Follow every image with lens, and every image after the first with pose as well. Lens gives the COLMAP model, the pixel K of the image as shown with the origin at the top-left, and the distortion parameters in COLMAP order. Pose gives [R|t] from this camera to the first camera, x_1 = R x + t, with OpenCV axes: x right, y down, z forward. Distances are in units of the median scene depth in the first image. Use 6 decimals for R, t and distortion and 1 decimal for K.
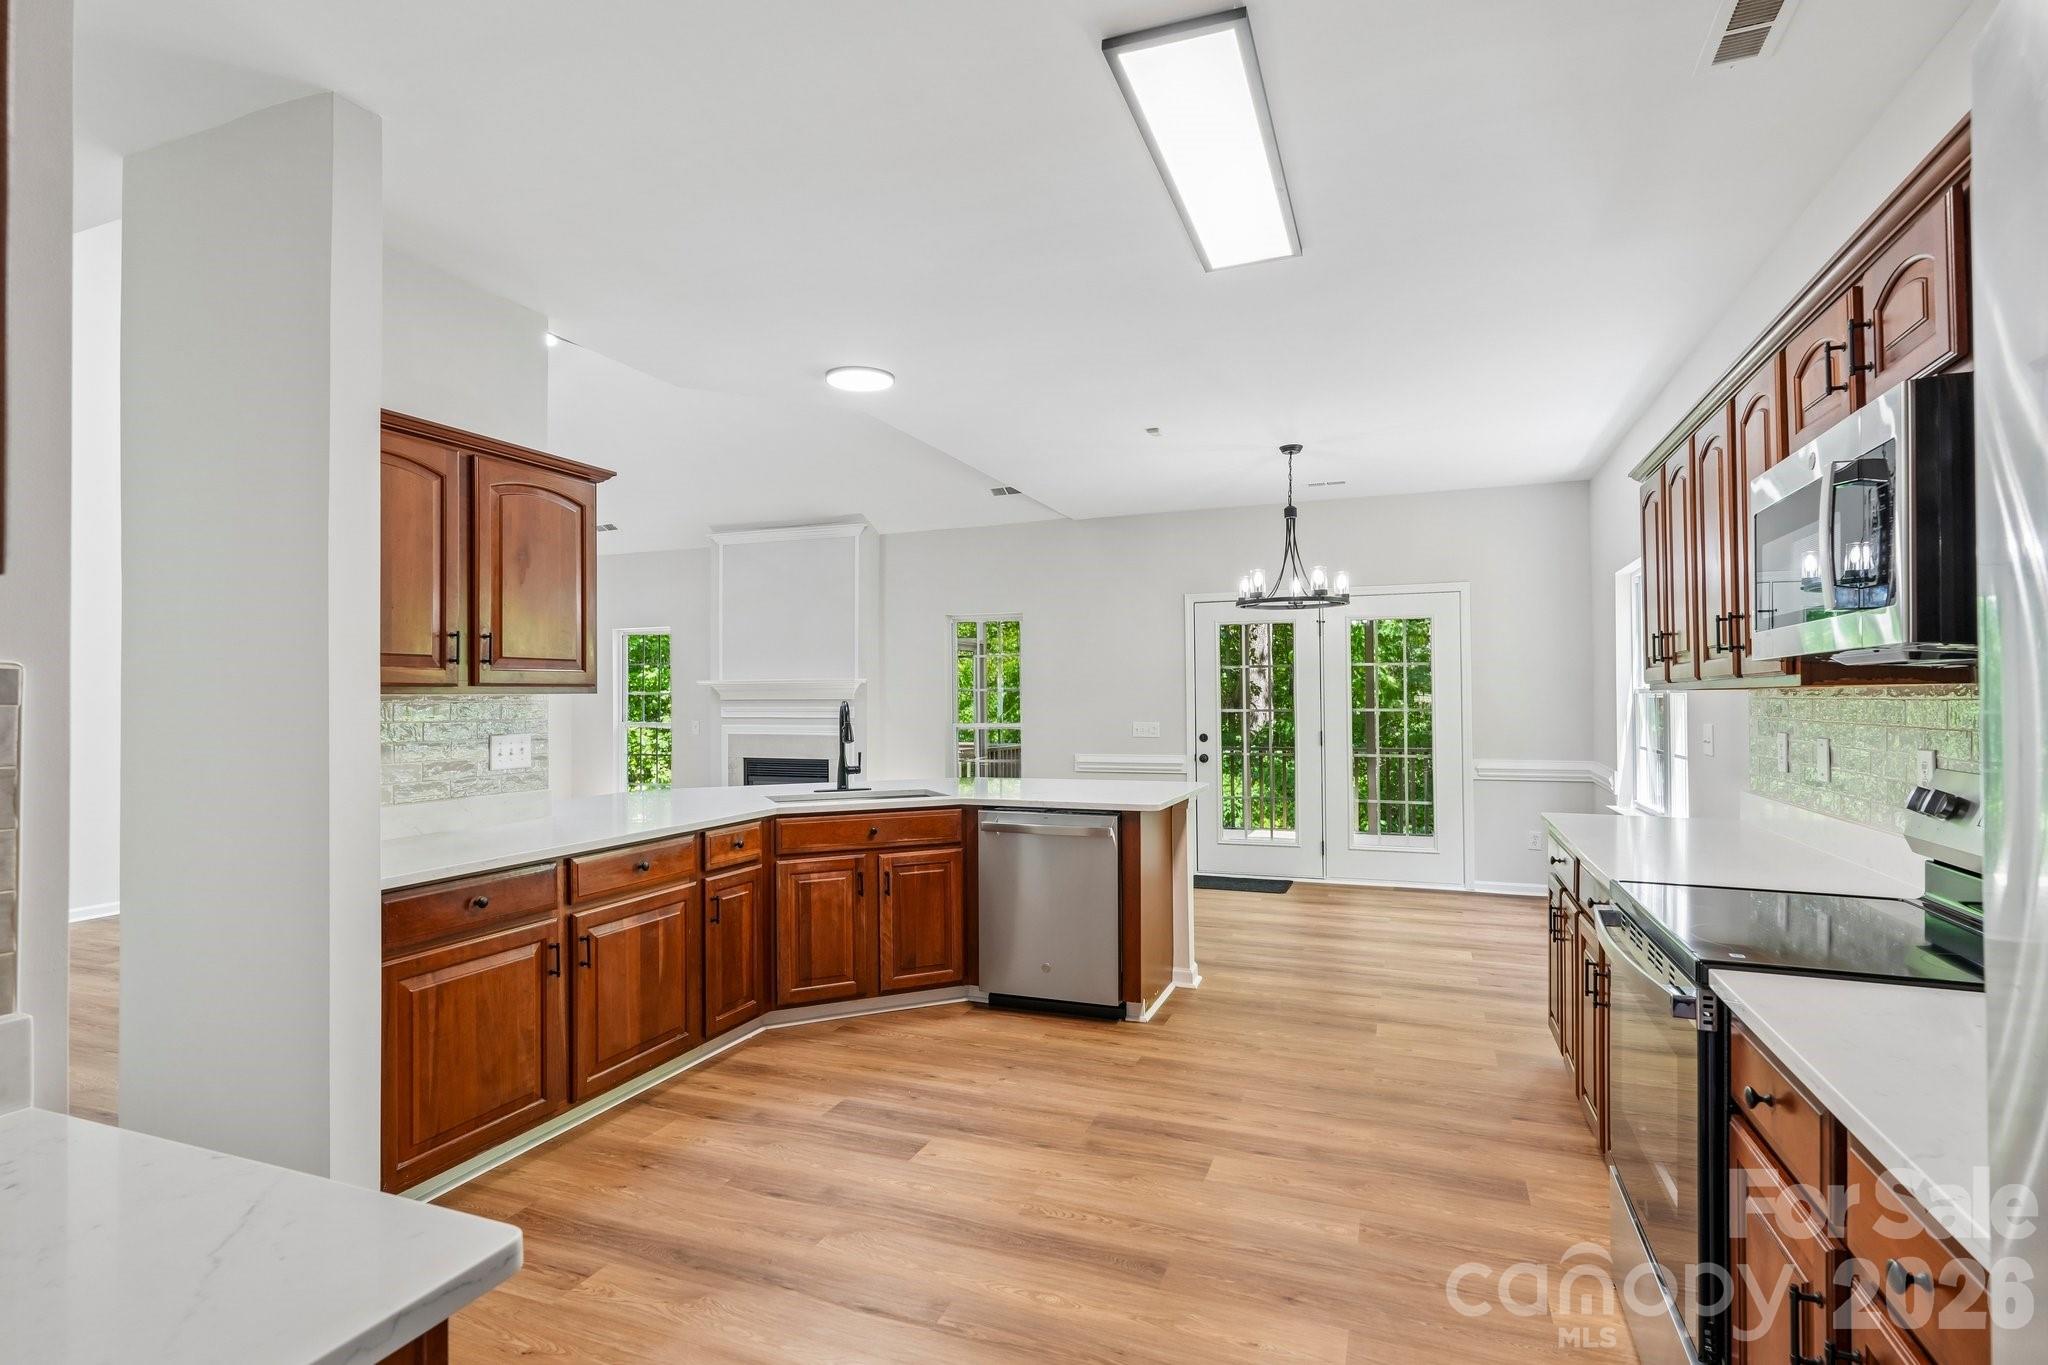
lens RADIAL K [[1003.5, 0, 1027.1], [0, 1003.5, 688.0], [0, 0, 1]] dist [-0.001097, 0.002226]
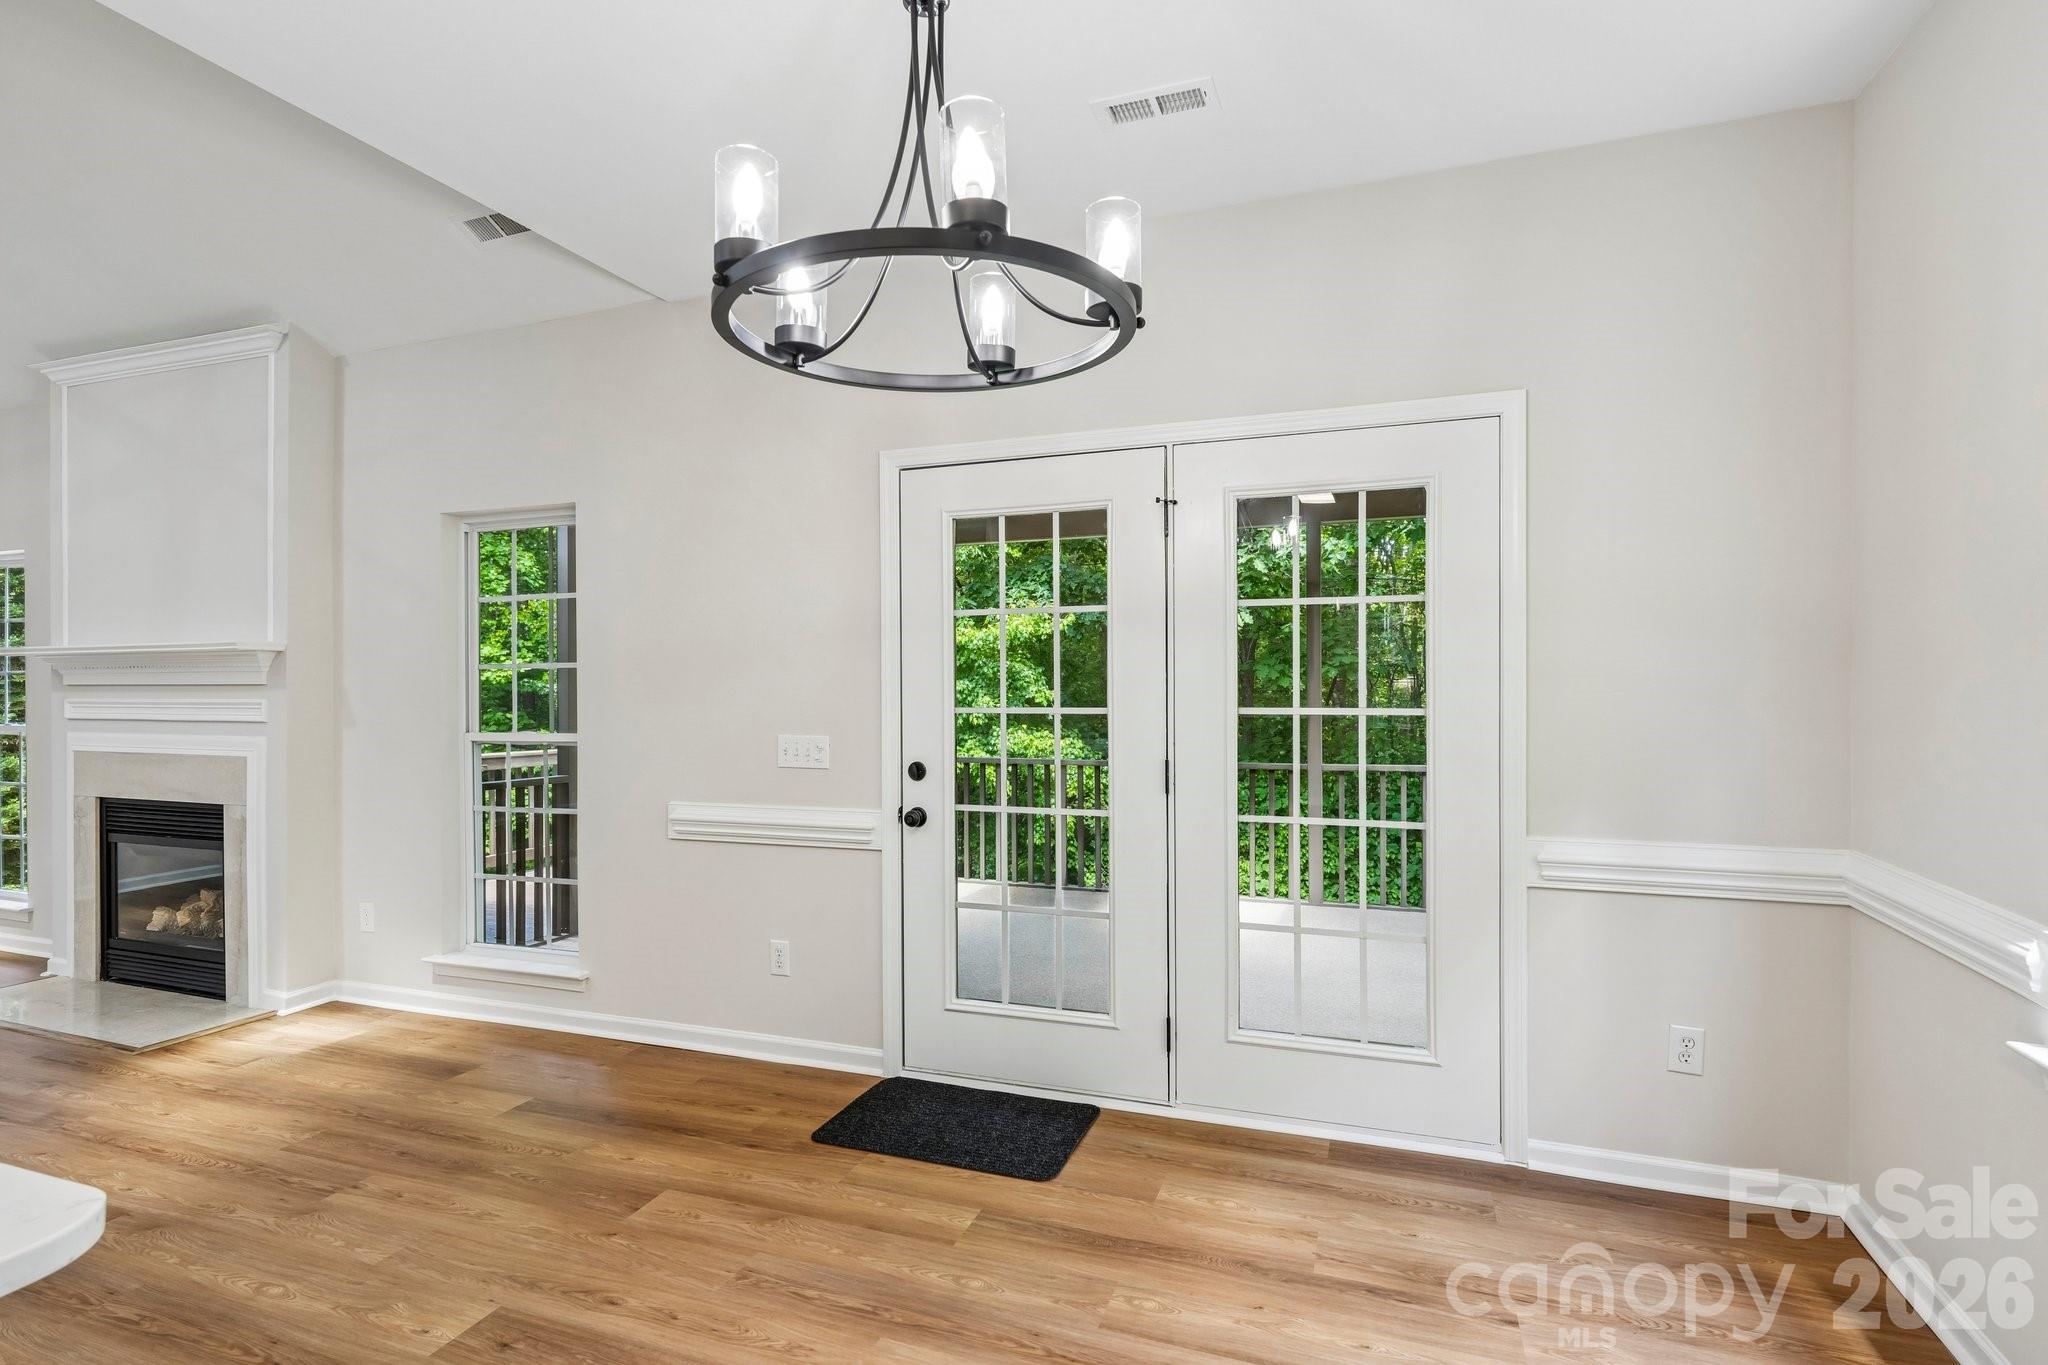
lens RADIAL K [[1003.5, 0, 1017.2], [0, 1003.5, 695.5], [0, 0, 1]] dist [-0.001097, 0.002226]
pose [[0.999716, 0.003850, 0.023535, 0.422509], [-0.004220, 0.999868, 0.015698, 0.017505], [-0.023471, -0.015793, 0.999600, 1.110263]]
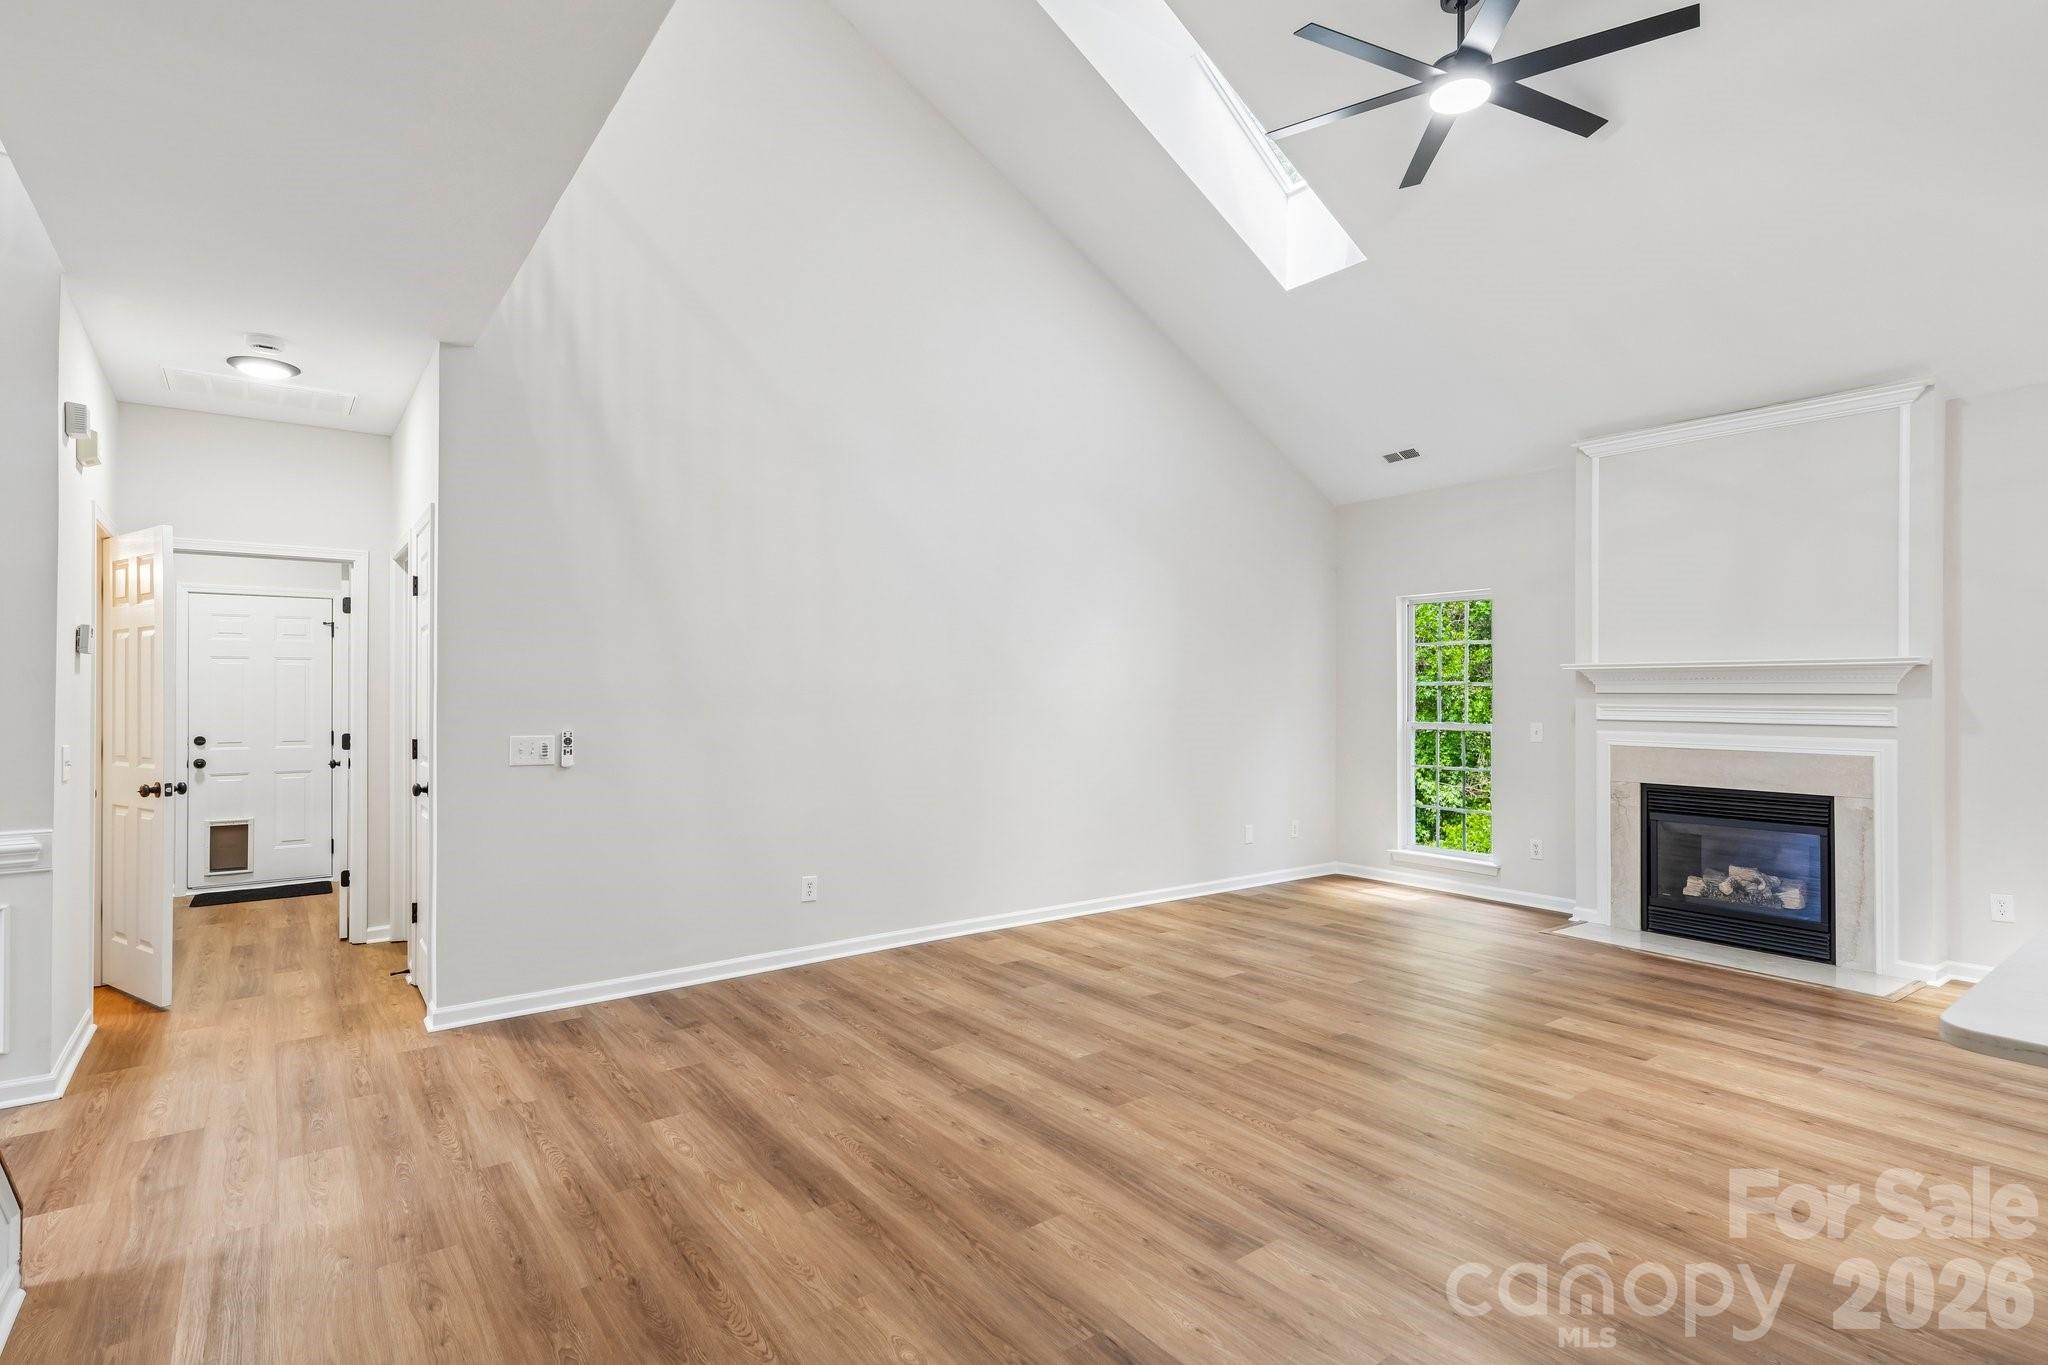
lens RADIAL K [[1003.5, 0, 1029.6], [0, 1003.5, 689.9], [0, 0, 1]] dist [-0.001097, 0.002226]
pose [[0.852359, 0.005287, -0.522930, -0.660784], [-0.000464, 0.999956, 0.009354, 0.009787], [0.522957, -0.007730, 0.852324, 0.576400]]
